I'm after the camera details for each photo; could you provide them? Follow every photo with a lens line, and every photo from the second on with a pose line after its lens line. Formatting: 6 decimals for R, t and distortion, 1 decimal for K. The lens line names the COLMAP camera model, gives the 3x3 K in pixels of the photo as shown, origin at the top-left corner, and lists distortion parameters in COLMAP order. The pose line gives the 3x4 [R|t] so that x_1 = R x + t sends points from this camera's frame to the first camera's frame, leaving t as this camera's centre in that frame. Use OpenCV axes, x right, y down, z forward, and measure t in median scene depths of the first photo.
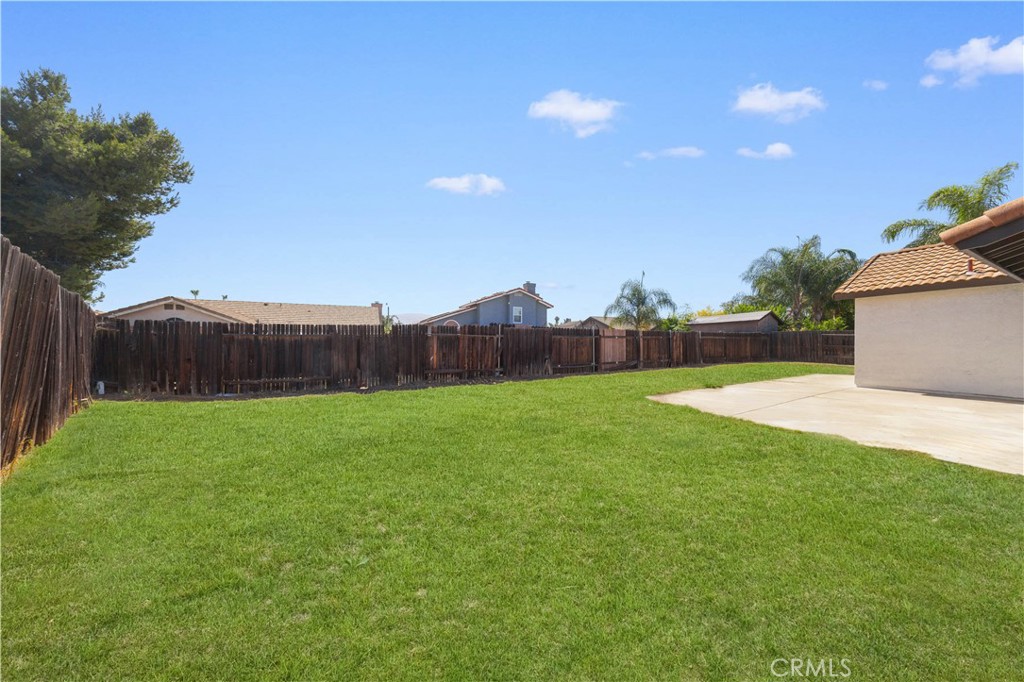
lens RADIAL K [[303.8, 0, 513.4], [0, 303.8, 343.3], [0, 0, 1]] dist [-0.001002, -0.000151]
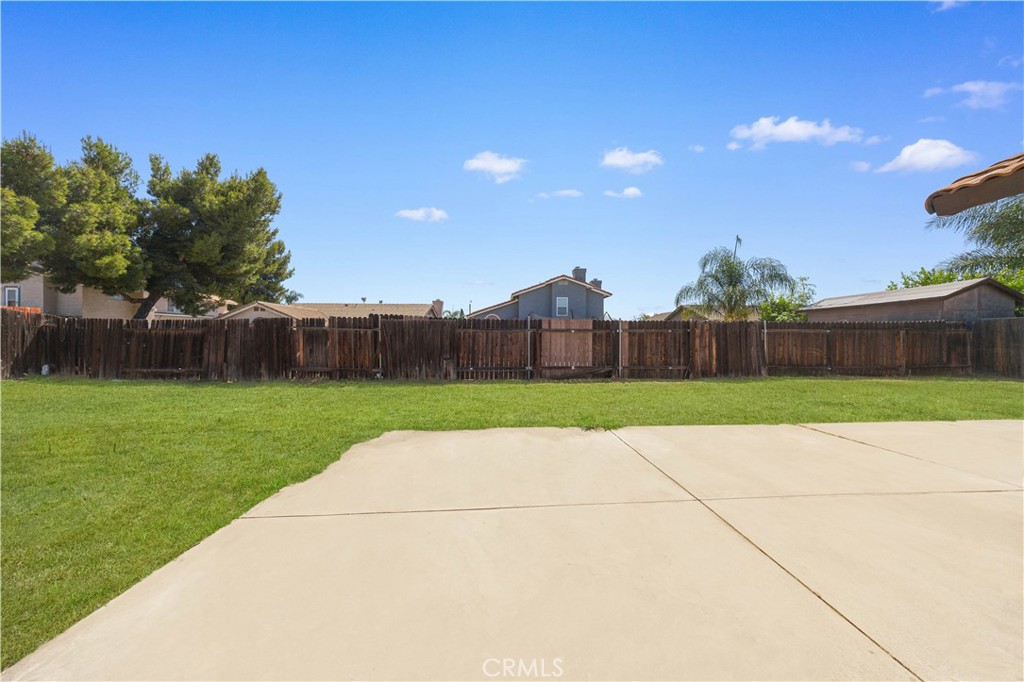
lens RADIAL K [[300.6, 0, 513.5], [0, 300.6, 338.2], [0, 0, 1]] dist [0.000541, -0.000013]
pose [[0.907687, 0.006340, -0.419600, 0.429546], [-0.006761, 0.999977, 0.000483, -0.002424], [0.419594, 0.002399, 0.907709, 0.274863]]
